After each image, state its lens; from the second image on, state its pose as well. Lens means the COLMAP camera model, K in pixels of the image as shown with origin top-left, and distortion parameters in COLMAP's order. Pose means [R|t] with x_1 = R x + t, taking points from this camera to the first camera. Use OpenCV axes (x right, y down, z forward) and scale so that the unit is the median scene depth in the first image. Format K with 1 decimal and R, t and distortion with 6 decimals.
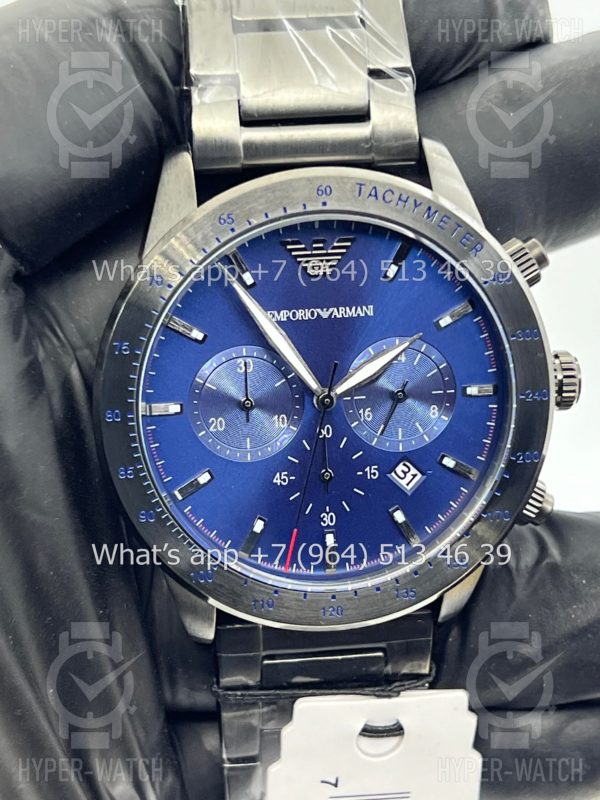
lens RADIAL K [[1886.3, 0, 299.5], [0, 1886.3, 373.2], [0, 0, 1]] dist [0.122081, 0.163924]
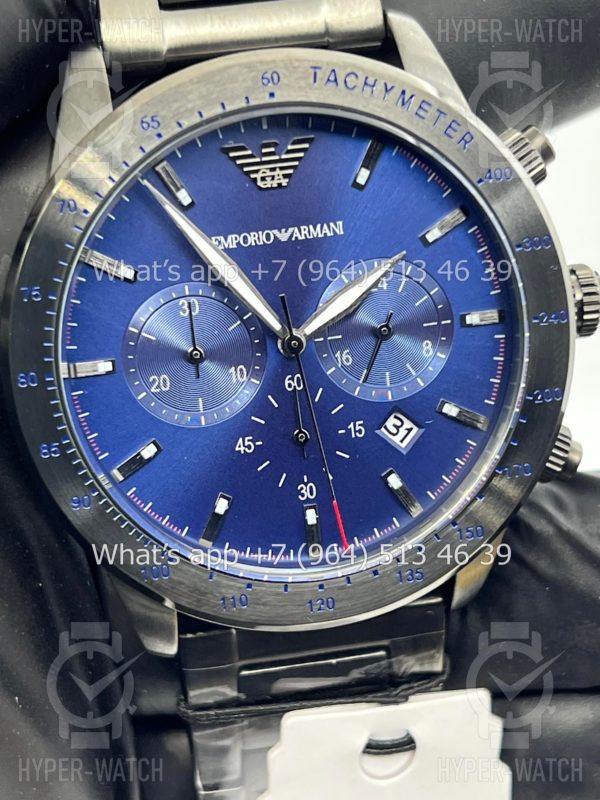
lens RADIAL K [[1875.1, 0, 300.0], [0, 1875.1, 400.0], [0, 0, 1]] dist [0.080805, 0.039305]
pose [[0.997069, -0.075661, 0.011376, 0.006113], [0.075617, 0.997128, 0.004235, 0.035253], [-0.011663, -0.003362, 0.999926, 0.201249]]
